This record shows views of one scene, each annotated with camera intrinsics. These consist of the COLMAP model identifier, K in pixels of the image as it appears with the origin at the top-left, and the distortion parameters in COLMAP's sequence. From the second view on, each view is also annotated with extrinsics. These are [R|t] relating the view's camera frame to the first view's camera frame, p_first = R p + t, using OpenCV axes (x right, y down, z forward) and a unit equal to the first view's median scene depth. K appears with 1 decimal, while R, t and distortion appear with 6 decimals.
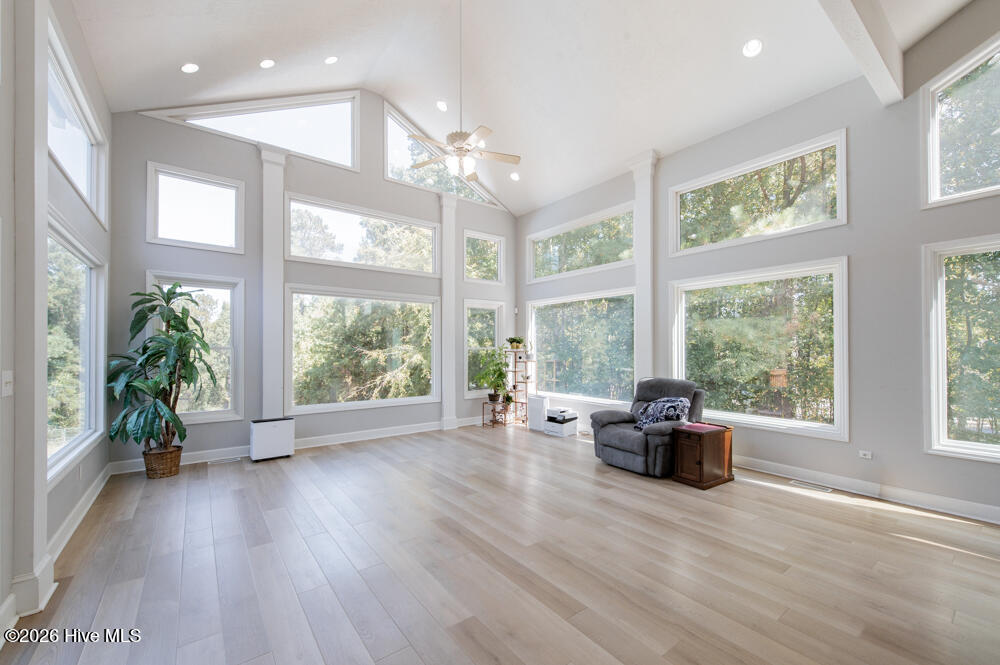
lens RADIAL K [[392.5, 0, 475.9], [0, 392.5, 348.0], [0, 0, 1]] dist [0.002013, -0.000532]
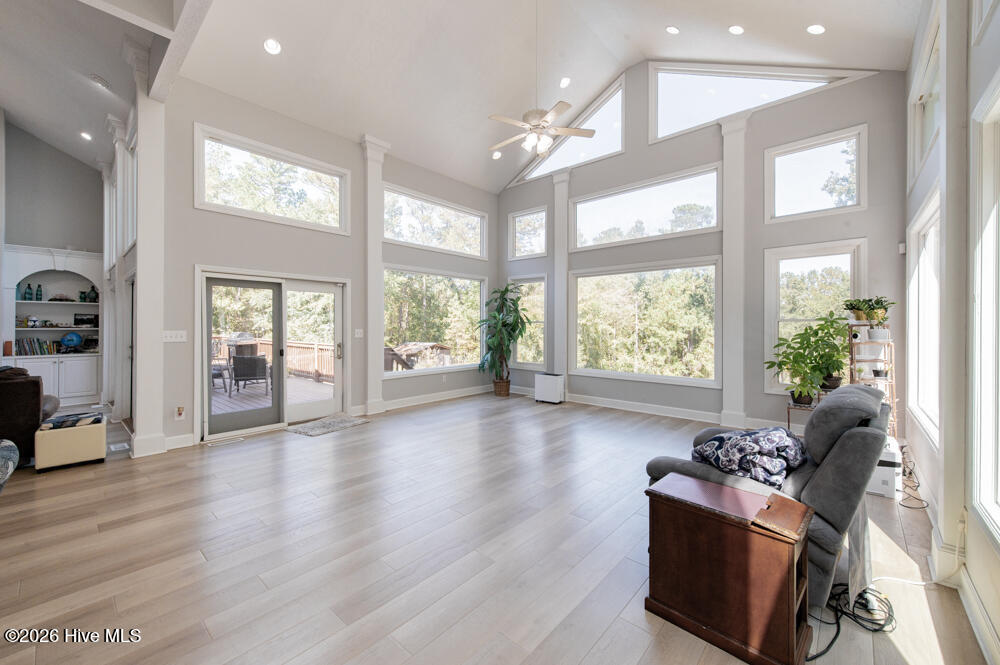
lens RADIAL K [[392.5, 0, 506.9], [0, 392.5, 325.2], [0, 0, 1]] dist [0.002013, -0.000532]
pose [[0.217628, 0.004047, -0.976023, 0.724260], [0.006618, 0.999962, 0.005622, 0.003044], [0.976009, -0.007682, 0.217593, 0.519026]]
